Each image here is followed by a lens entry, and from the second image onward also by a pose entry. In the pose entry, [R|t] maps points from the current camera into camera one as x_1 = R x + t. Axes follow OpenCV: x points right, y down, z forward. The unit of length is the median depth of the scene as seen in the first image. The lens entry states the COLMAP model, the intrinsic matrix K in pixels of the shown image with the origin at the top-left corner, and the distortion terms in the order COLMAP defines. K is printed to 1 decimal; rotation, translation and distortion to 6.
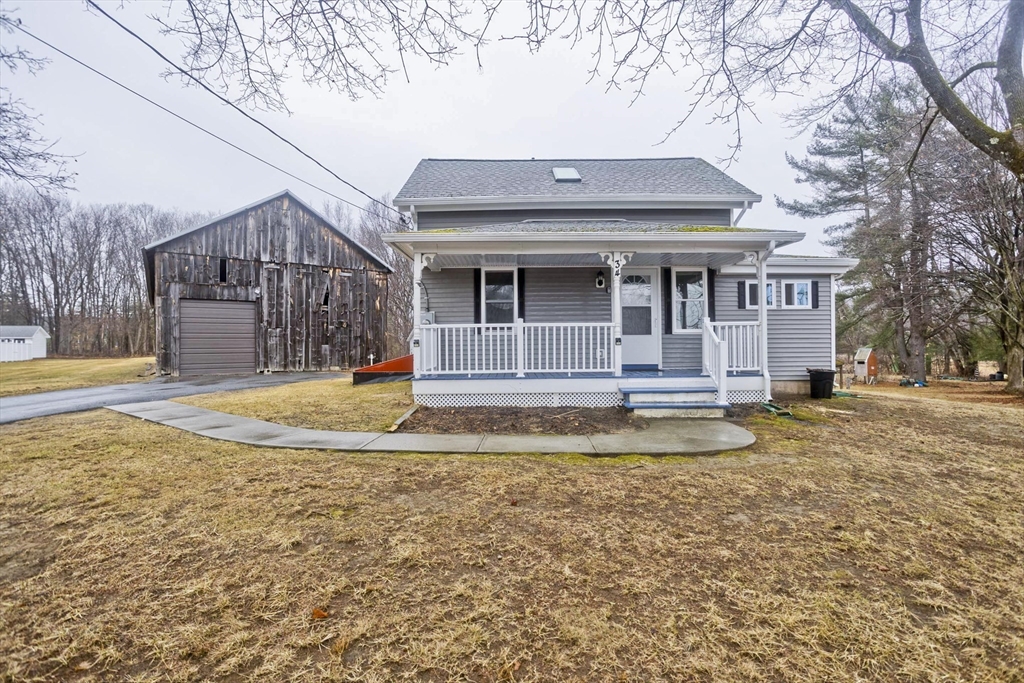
lens RADIAL K [[503.4, 0, 509.3], [0, 503.4, 327.7], [0, 0, 1]] dist [-0.004814, 0.000811]
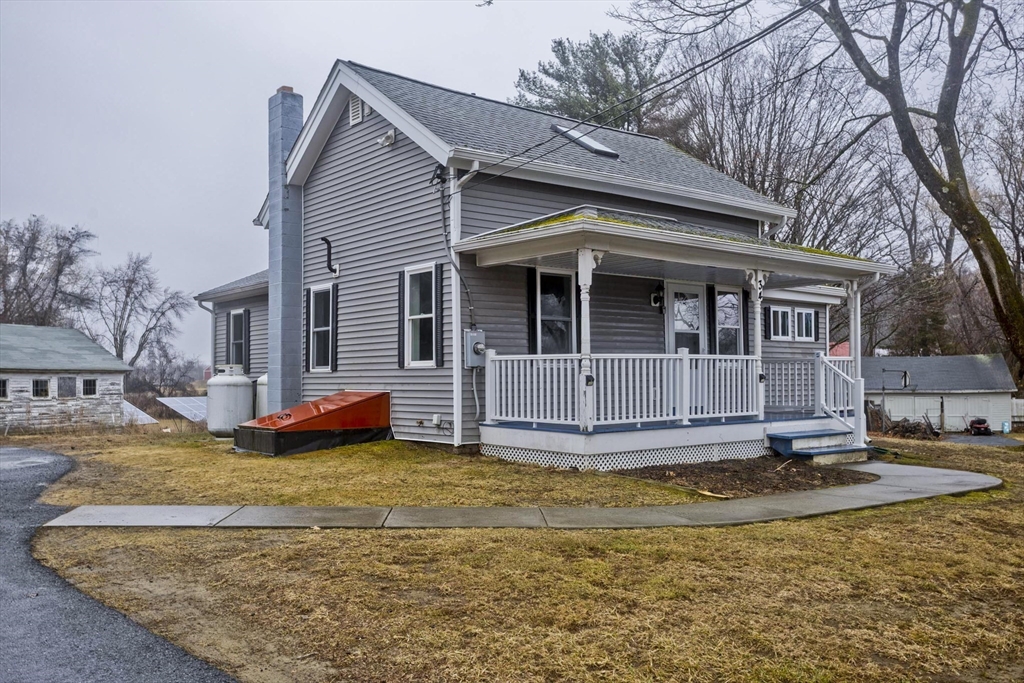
lens RADIAL K [[899.4, 0, 512.0], [0, 899.4, 341.5], [0, 0, 1]] dist [0.007033, -0.004895]
pose [[0.770310, 0.026637, 0.637113, -0.850578], [-0.022329, 0.999641, -0.014797, -0.001573], [-0.637278, -0.002828, 0.770629, 0.097961]]
